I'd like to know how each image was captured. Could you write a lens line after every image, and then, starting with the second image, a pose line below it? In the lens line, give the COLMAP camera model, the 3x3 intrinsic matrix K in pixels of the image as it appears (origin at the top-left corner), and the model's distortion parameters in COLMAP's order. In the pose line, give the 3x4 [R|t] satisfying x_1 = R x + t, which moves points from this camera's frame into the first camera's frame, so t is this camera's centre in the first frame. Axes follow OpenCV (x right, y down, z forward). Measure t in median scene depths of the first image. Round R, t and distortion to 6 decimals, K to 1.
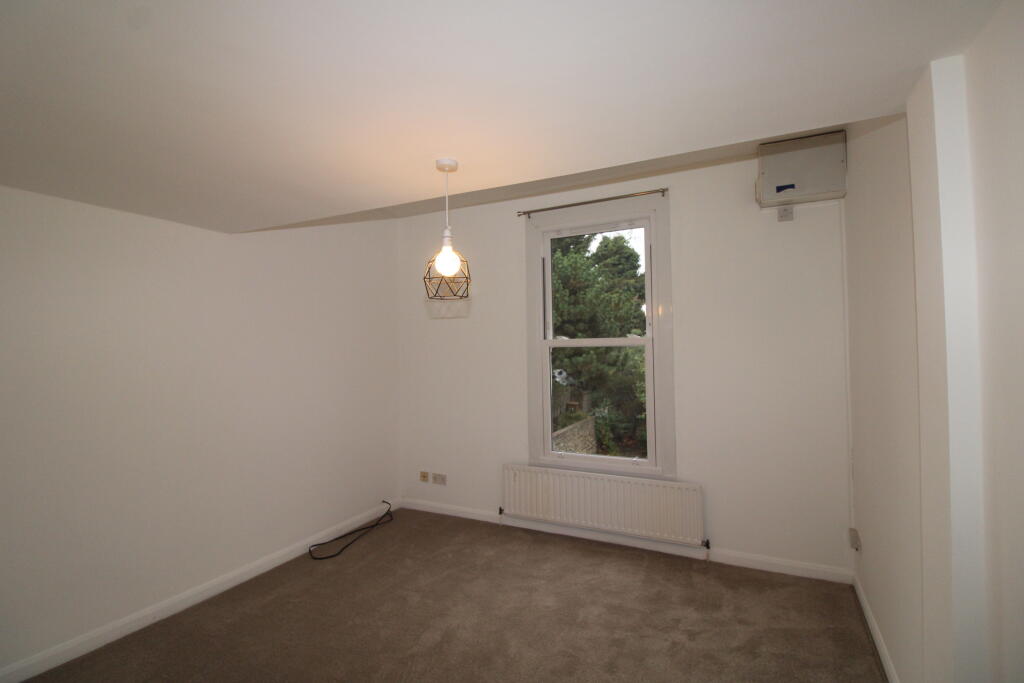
lens RADIAL K [[473.9, 0, 512.0], [0, 473.9, 341.5], [0, 0, 1]] dist [0.000722, -0.011728]
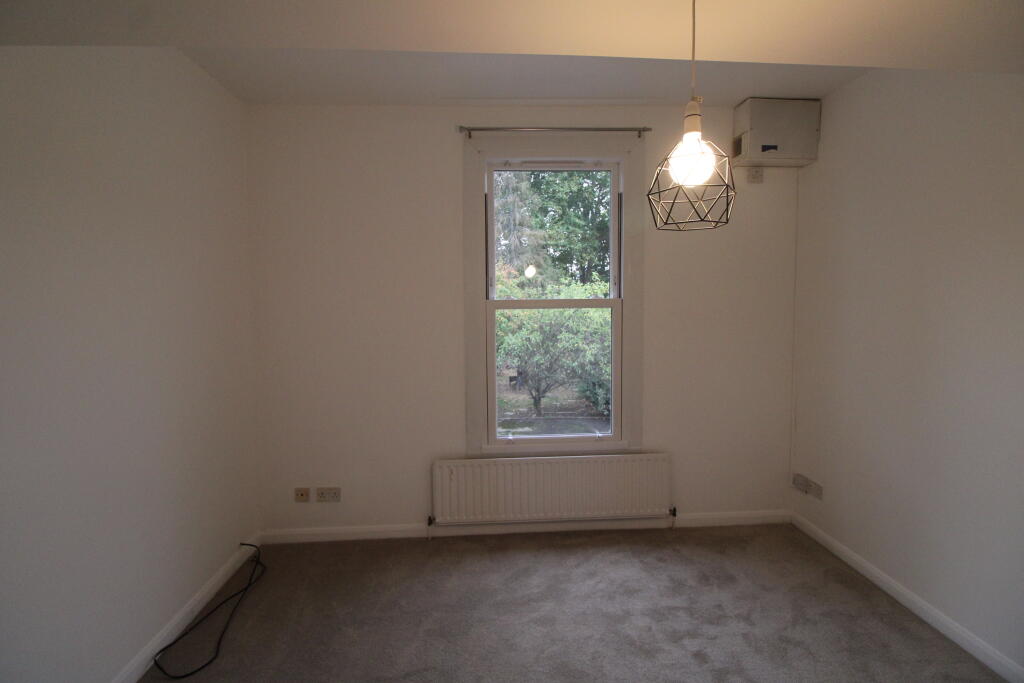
lens RADIAL K [[473.9, 0, 512.0], [0, 473.9, 341.5], [0, 0, 1]] dist [0.000722, -0.011728]
pose [[0.863640, -0.034720, 0.502912, -0.351788], [-0.007978, 0.996559, 0.082500, -0.000300], [-0.504046, -0.075262, 0.860391, 0.350975]]
